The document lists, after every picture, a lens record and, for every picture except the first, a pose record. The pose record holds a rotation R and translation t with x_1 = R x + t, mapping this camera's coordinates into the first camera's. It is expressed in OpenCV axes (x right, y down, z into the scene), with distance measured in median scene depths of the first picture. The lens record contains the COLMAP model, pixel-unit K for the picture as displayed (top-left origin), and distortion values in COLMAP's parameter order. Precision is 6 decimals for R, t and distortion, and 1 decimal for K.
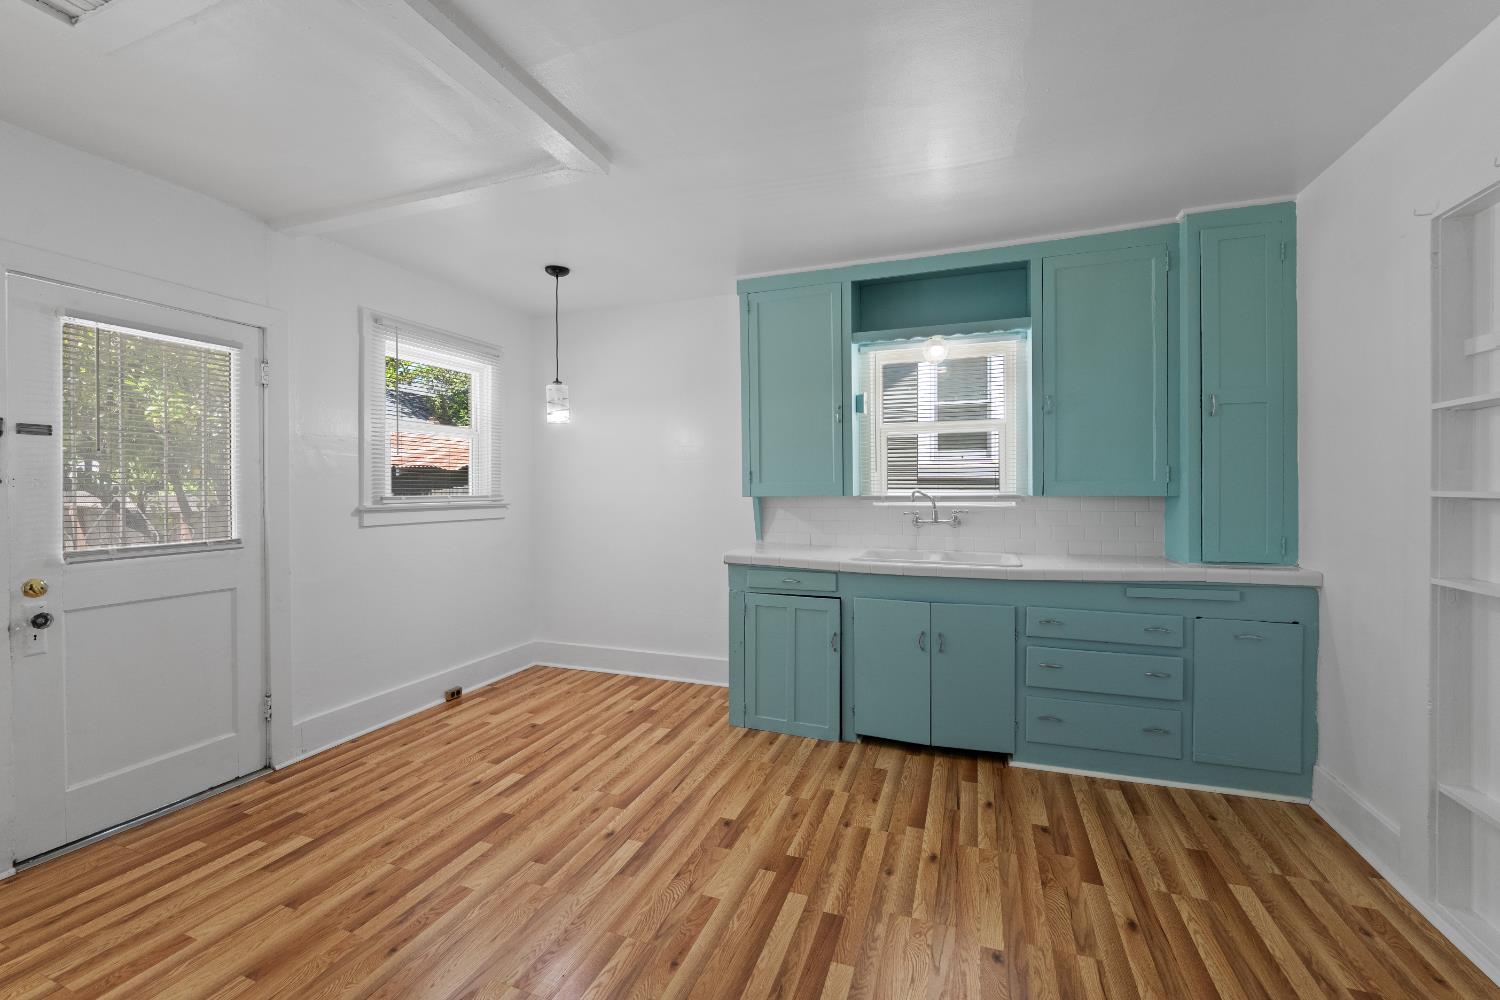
lens RADIAL K [[615.0, 0, 746.5], [0, 615.0, 478.3], [0, 0, 1]] dist [-0.013242, -0.000321]
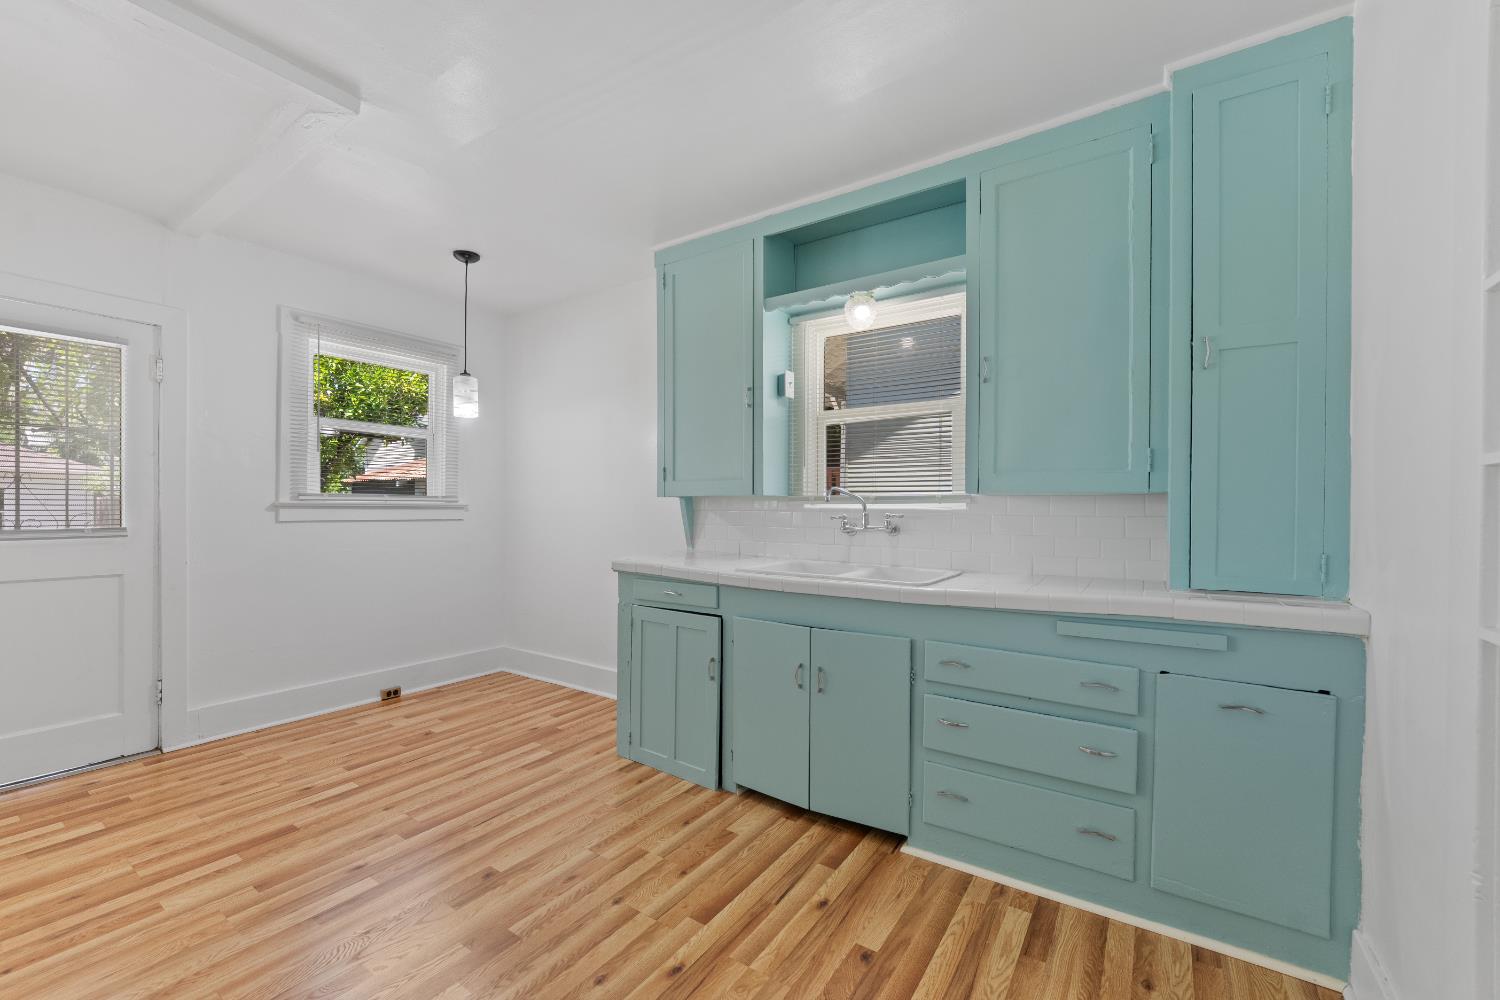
lens RADIAL K [[607.4, 0, 745.6], [0, 607.4, 502.3], [0, 0, 1]] dist [-0.011686, 0.000507]
pose [[0.972122, 0.008763, -0.234313, 0.399077], [-0.007396, 0.999950, 0.006708, 0.038203], [0.234361, -0.004788, 0.972138, 0.229636]]
